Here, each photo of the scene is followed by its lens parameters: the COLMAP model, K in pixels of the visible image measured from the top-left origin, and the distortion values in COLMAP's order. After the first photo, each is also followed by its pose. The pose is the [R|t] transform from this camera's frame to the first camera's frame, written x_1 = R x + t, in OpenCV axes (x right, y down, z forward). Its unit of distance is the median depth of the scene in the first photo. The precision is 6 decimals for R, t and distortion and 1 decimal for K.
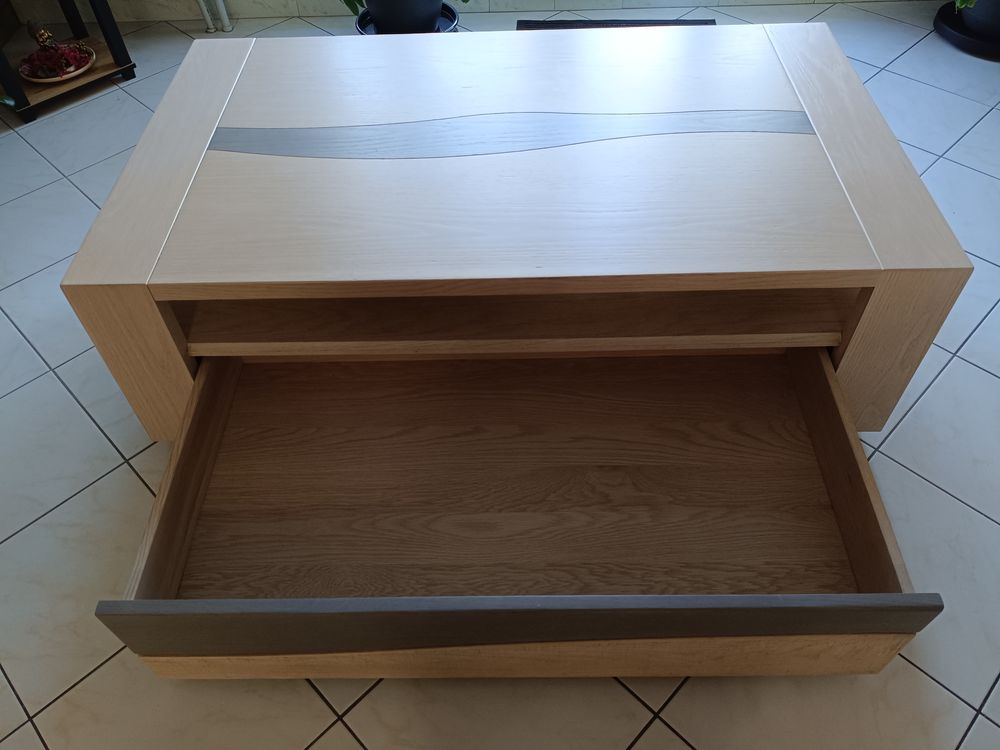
lens RADIAL K [[771.3, 0, 500.0], [0, 771.3, 375.0], [0, 0, 1]] dist [0.058333, -0.086011]
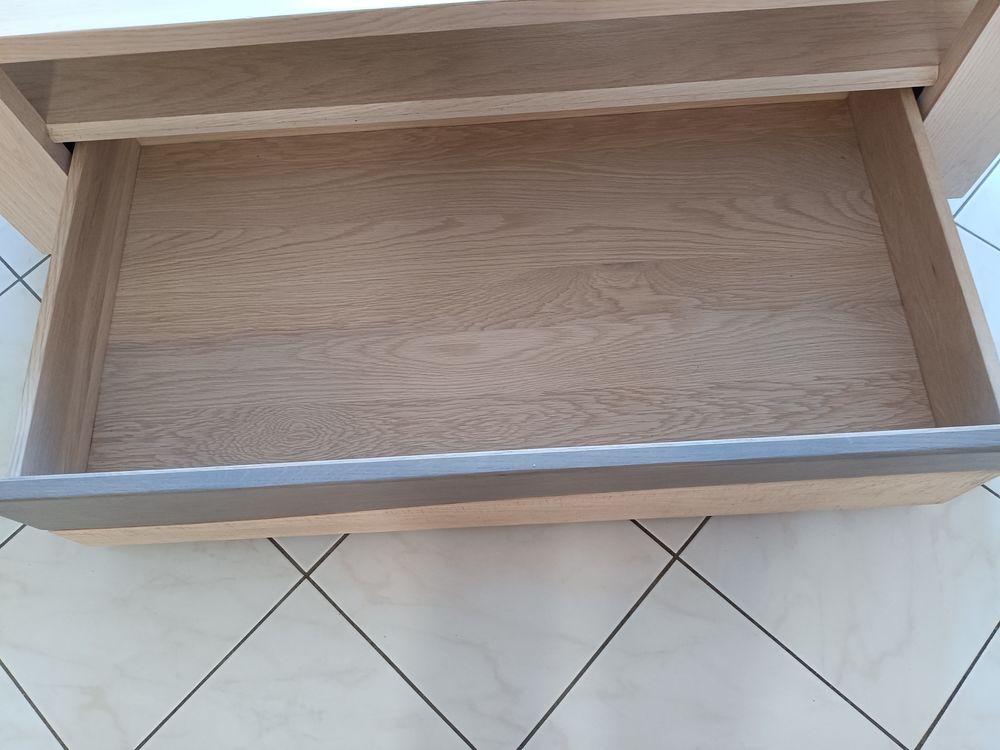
lens RADIAL K [[758.6, 0, 494.0], [0, 758.6, 371.1], [0, 0, 1]] dist [0.066701, -0.121575]
pose [[0.998932, -0.045737, -0.006628, 0.015098], [0.045617, 0.952839, 0.300028, -0.015969], [-0.007407, -0.300010, 0.953907, 0.242910]]
